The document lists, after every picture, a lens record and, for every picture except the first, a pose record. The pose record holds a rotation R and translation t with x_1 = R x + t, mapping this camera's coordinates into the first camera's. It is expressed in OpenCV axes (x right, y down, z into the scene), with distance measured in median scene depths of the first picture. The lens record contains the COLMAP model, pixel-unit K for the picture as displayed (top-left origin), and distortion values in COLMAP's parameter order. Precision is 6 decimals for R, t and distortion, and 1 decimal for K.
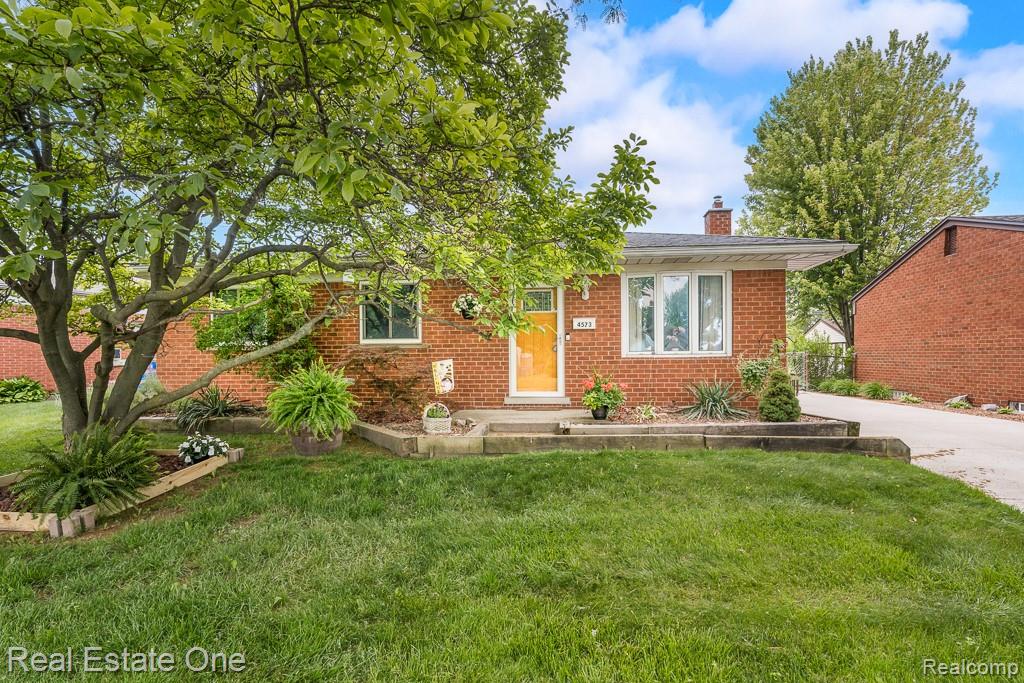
lens RADIAL K [[501.6, 0, 512.6], [0, 501.6, 344.4], [0, 0, 1]] dist [-0.000875, -0.000024]
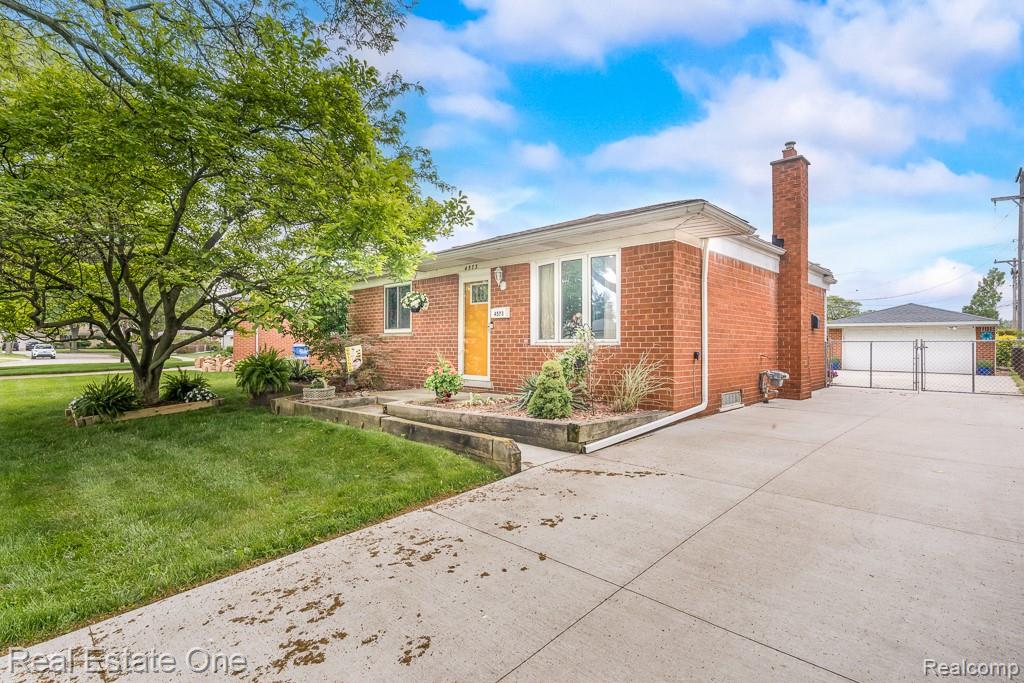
lens RADIAL K [[501.6, 0, 513.3], [0, 501.6, 339.5], [0, 0, 1]] dist [-0.000875, -0.000024]
pose [[0.807247, 0.001738, -0.590211, 0.812128], [0.006717, 0.999904, 0.012132, 0.002263], [0.590175, -0.013757, 0.807158, 0.170608]]
